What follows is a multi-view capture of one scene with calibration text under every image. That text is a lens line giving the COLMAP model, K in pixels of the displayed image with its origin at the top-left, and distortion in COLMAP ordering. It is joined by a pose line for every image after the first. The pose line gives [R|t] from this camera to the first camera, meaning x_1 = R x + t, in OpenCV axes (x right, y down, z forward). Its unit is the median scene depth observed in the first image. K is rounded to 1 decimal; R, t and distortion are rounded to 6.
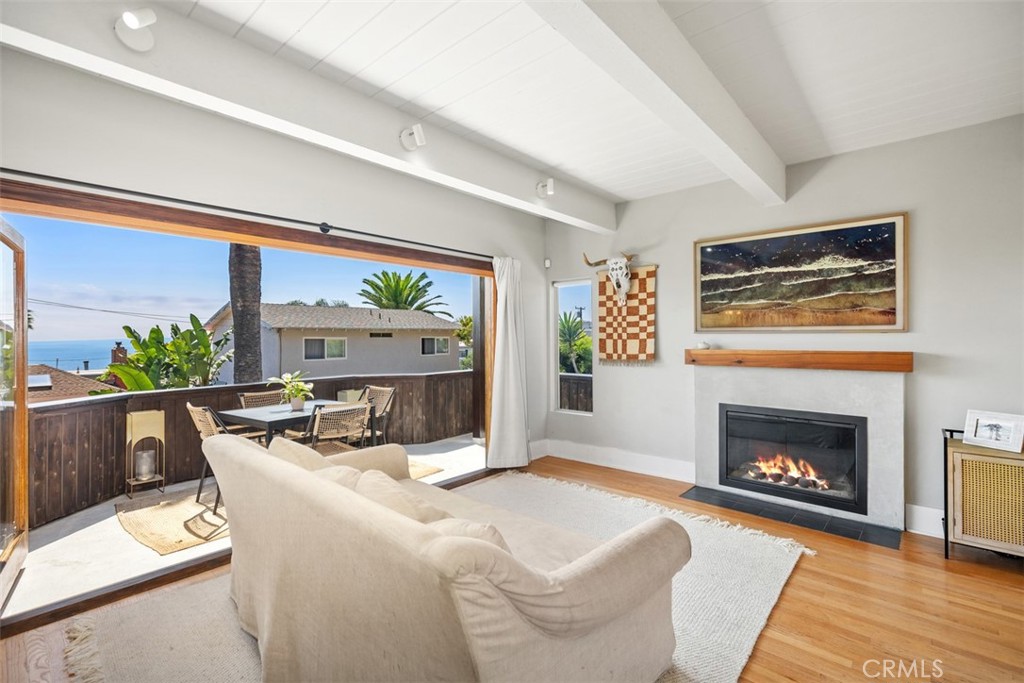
lens RADIAL K [[463.6, 0, 506.4], [0, 463.6, 335.1], [0, 0, 1]] dist [0.001574, 0.001481]
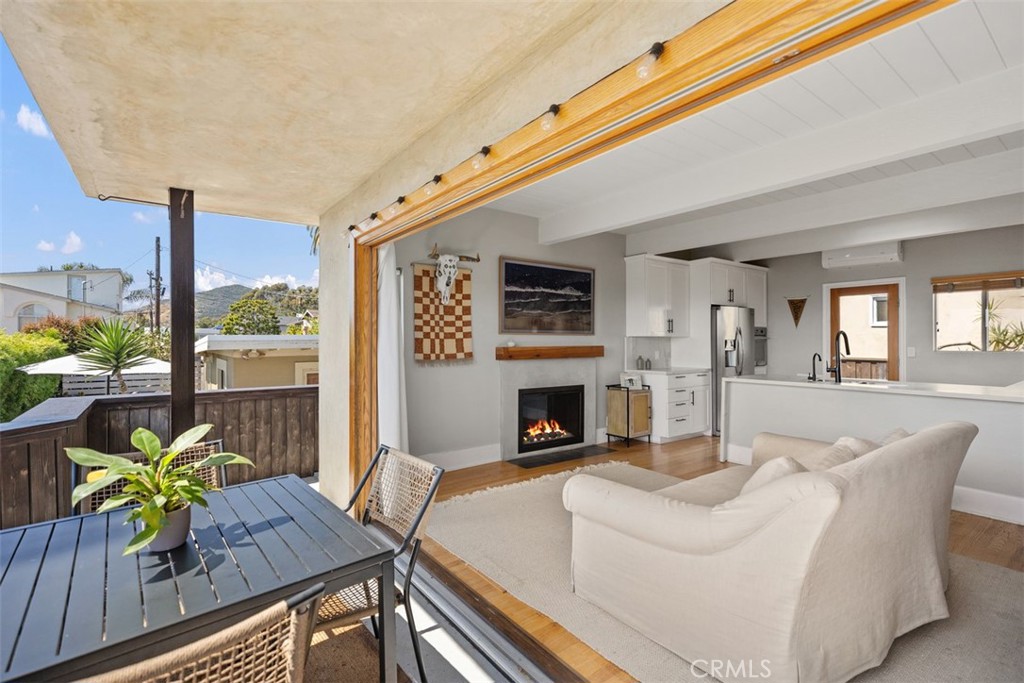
lens RADIAL K [[463.6, 0, 511.8], [0, 463.6, 336.8], [0, 0, 1]] dist [0.001574, 0.001481]
pose [[0.200658, 0.011570, 0.979593, -0.681899], [-0.004334, 0.999931, -0.010922, 0.015215], [-0.979652, -0.002054, 0.200694, 0.663024]]
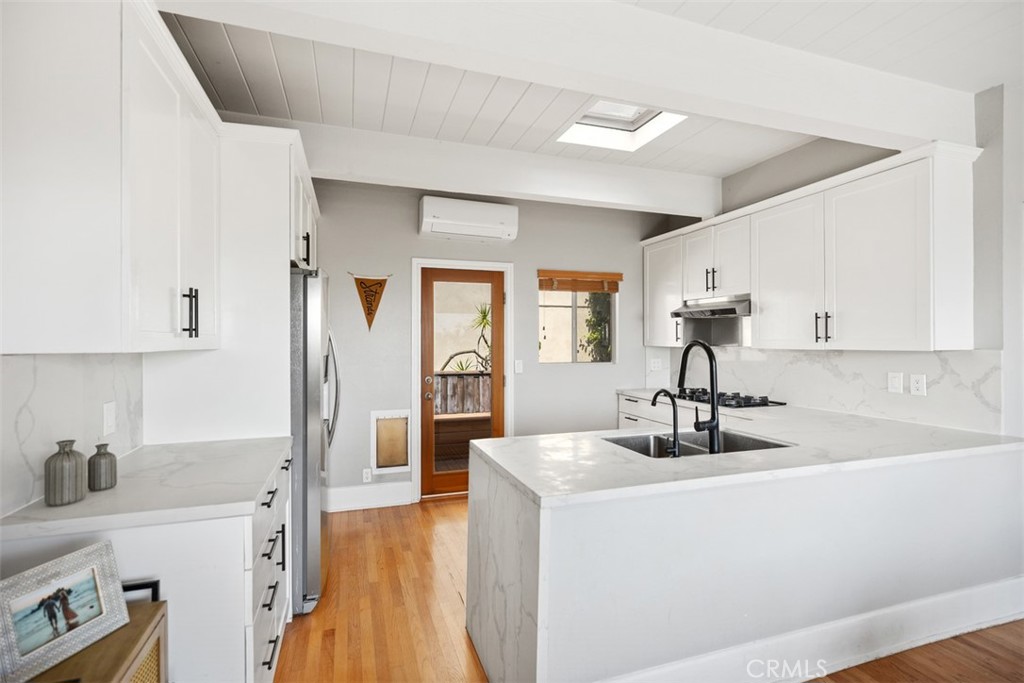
lens RADIAL K [[485.7, 0, 512.1], [0, 485.7, 337.5], [0, 0, 1]] dist [0.004743, 0.000603]
pose [[-0.870964, 0.008886, 0.491267, 0.308999], [0.003697, 0.999927, -0.011532, -0.009039], [-0.491334, -0.008228, -0.870933, 0.701186]]
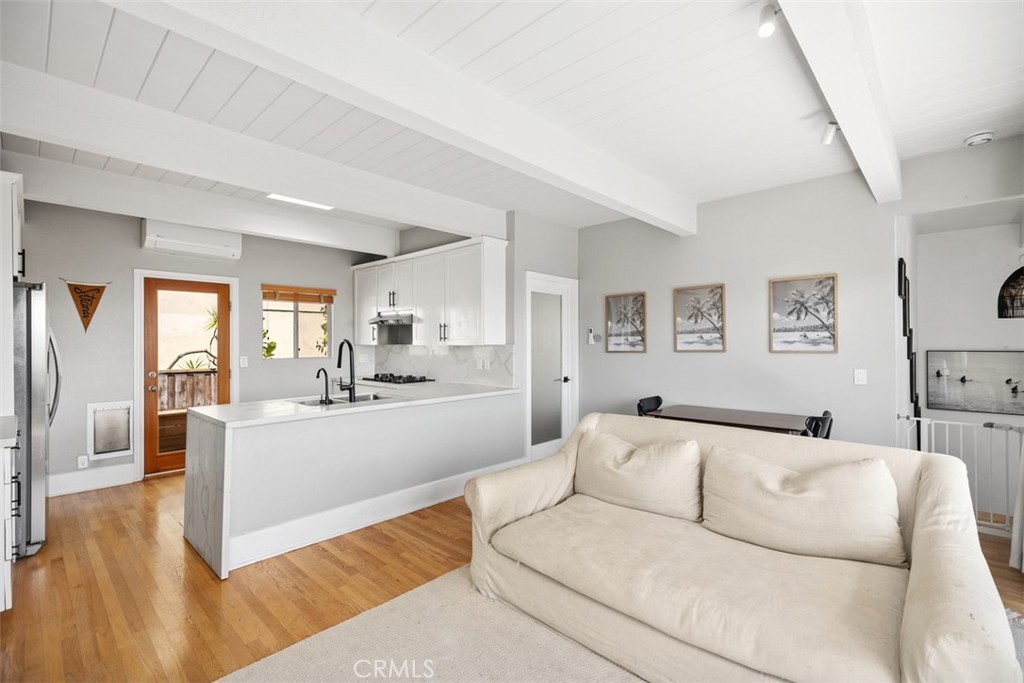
lens RADIAL K [[463.6, 0, 514.8], [0, 463.6, 340.7], [0, 0, 1]] dist [0.001574, 0.001481]
pose [[-0.999674, 0.007827, 0.024297, 0.078416], [0.007696, 0.999955, -0.005460, -0.002688], [-0.024339, -0.005272, -0.999690, 0.977440]]
